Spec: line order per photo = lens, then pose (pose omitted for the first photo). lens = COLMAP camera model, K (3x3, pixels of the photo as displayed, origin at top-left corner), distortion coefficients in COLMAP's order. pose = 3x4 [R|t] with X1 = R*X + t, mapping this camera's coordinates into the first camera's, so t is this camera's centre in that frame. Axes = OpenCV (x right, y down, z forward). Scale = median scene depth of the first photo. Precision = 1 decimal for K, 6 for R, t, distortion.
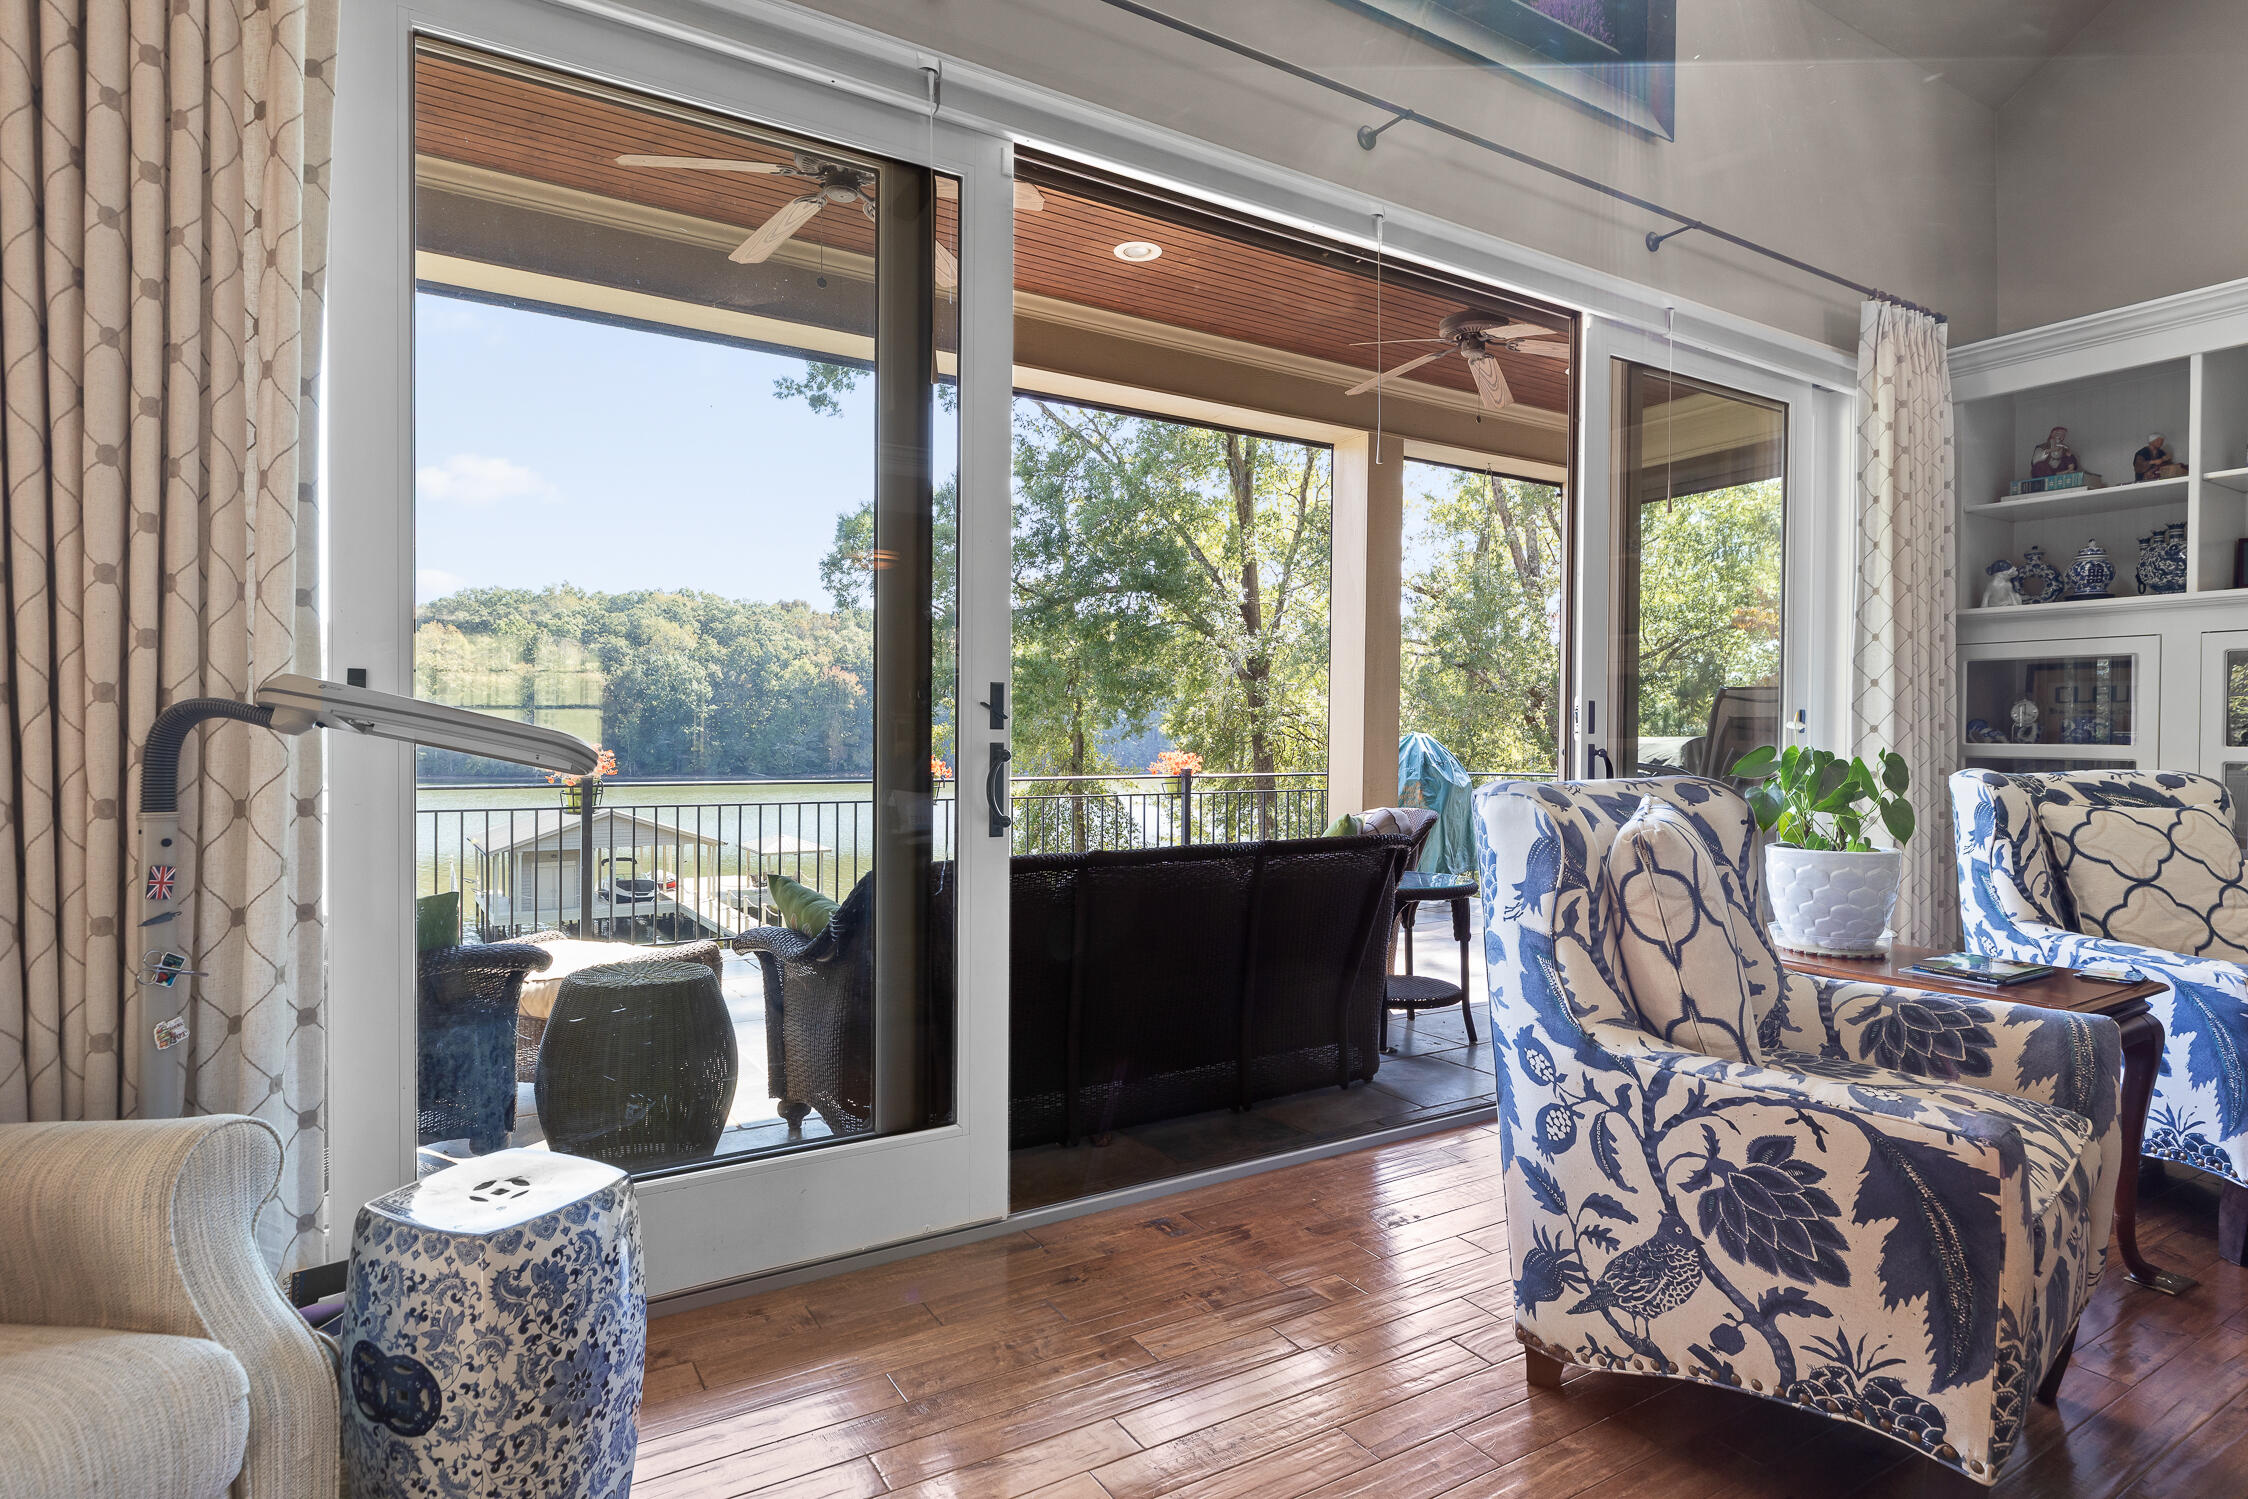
lens RADIAL K [[1259.1, 0, 1122.0], [0, 1259.1, 740.0], [0, 0, 1]] dist [0.005901, -0.001171]
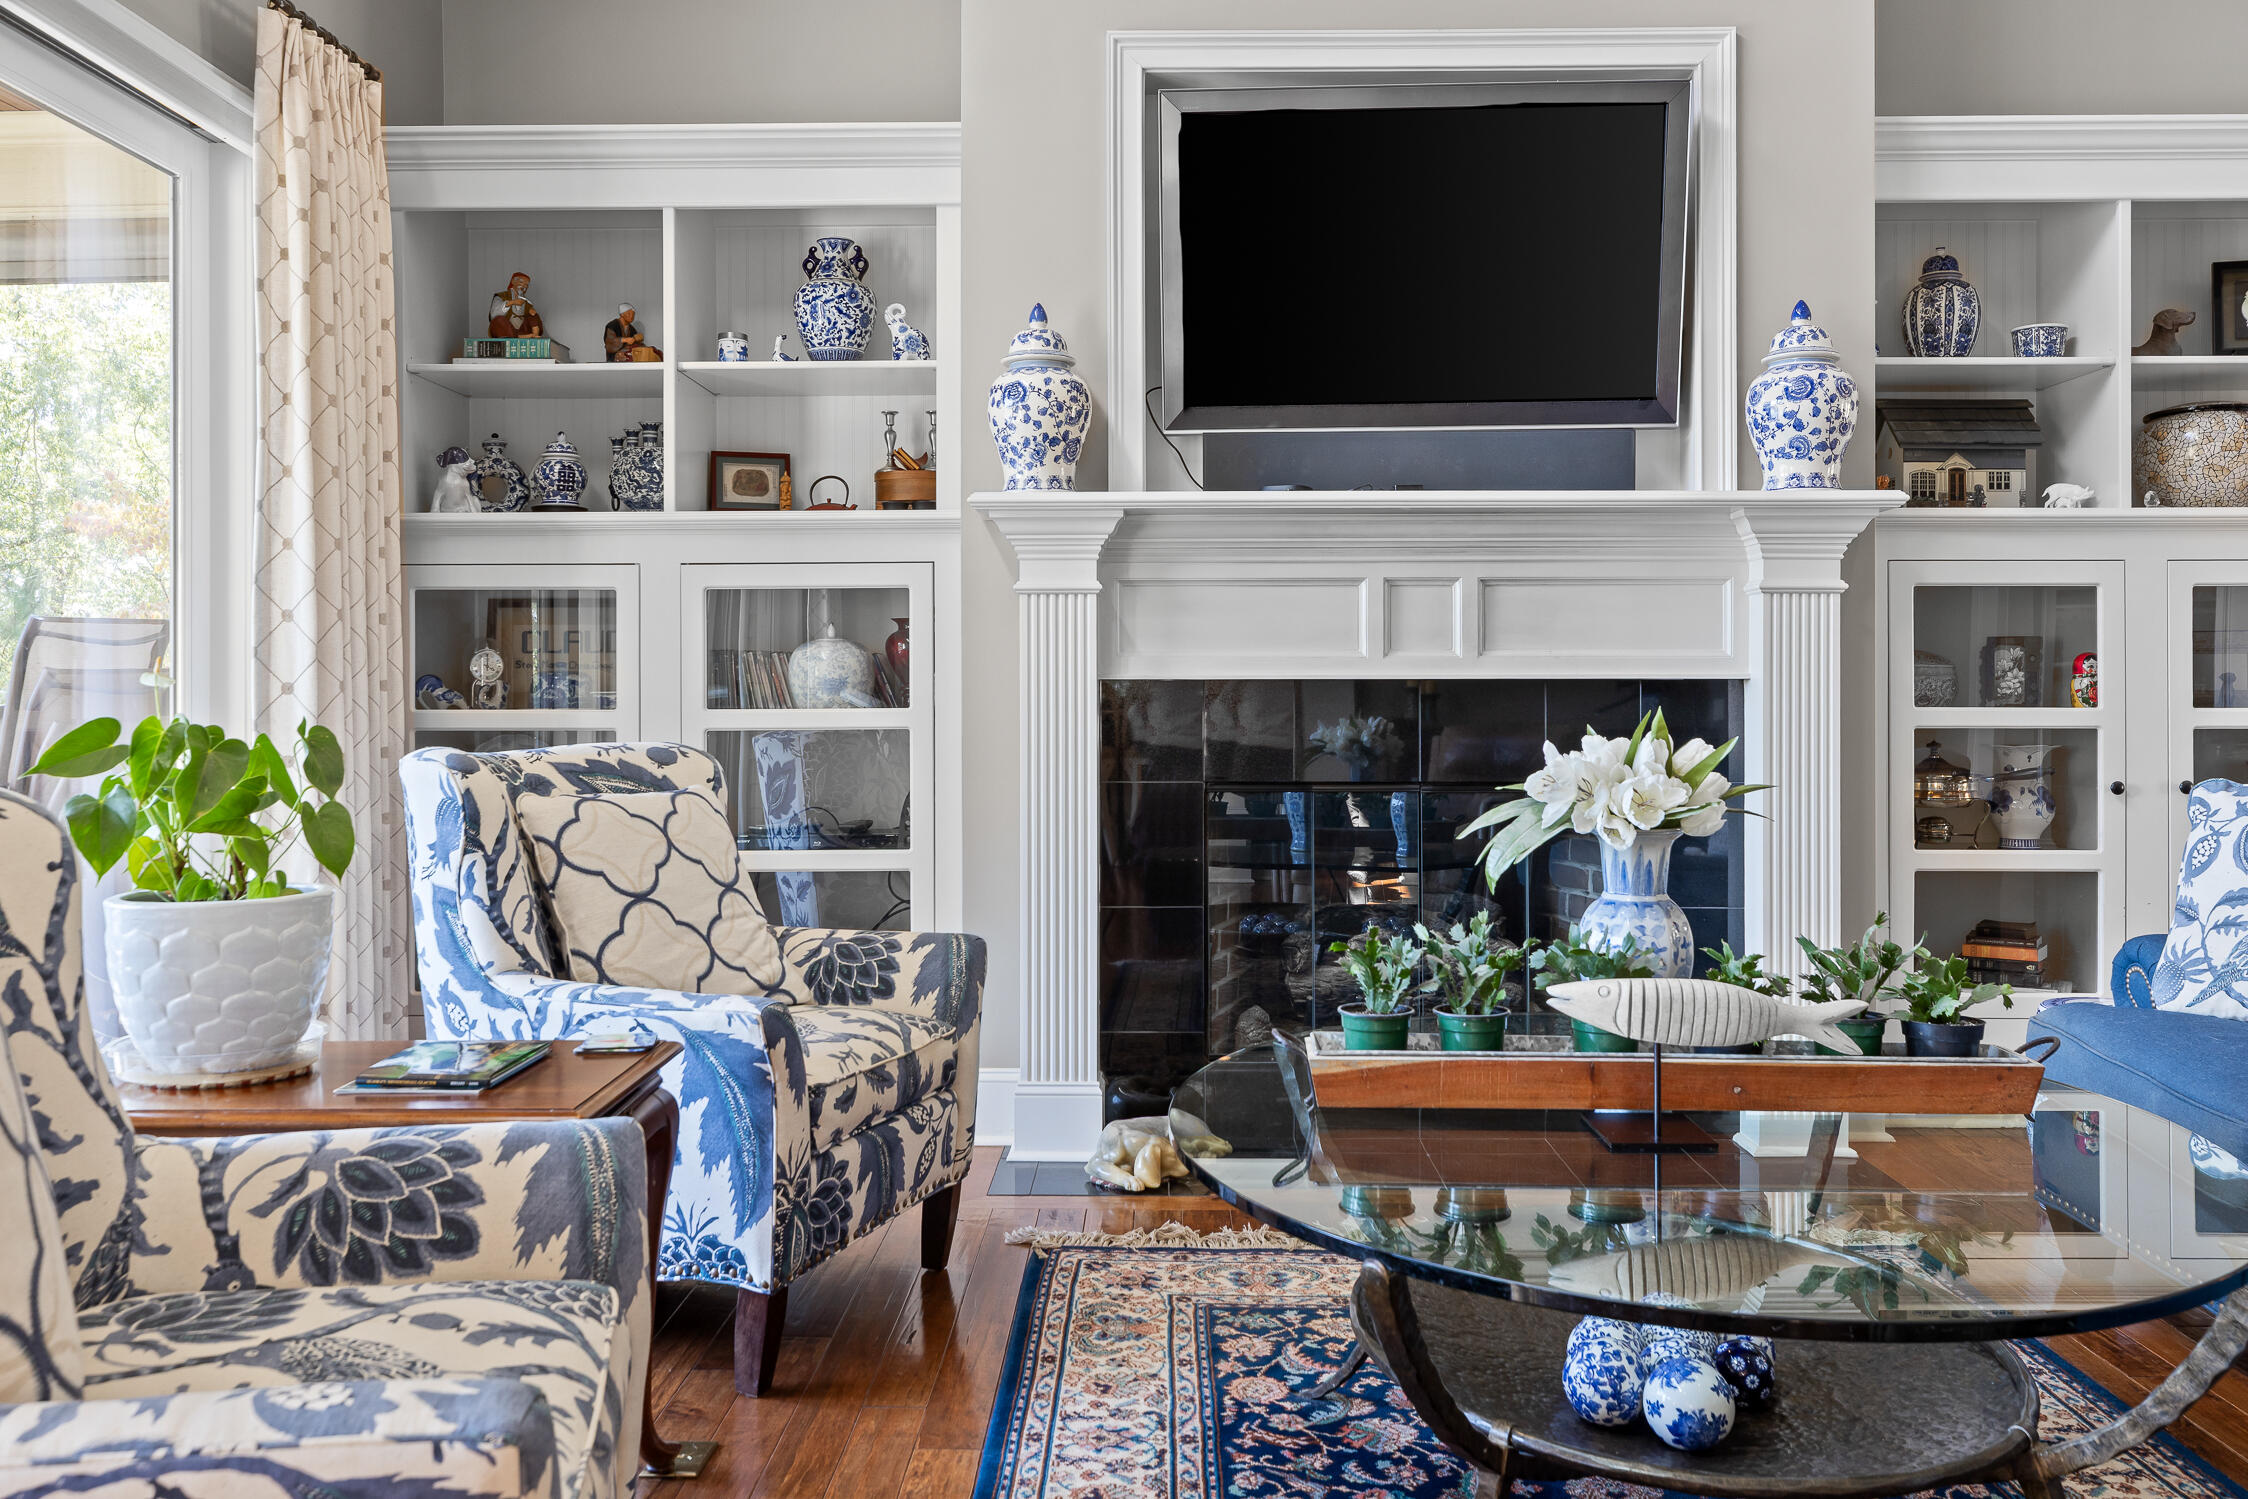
lens RADIAL K [[1809.4, 0, 1122.9], [0, 1809.4, 704.2], [0, 0, 1]] dist [0.000911, -0.009348]
pose [[0.564709, -0.010584, 0.825222, 0.112462], [0.014020, 0.999896, 0.003230, 0.002431], [-0.825171, 0.009745, 0.564799, 0.190552]]
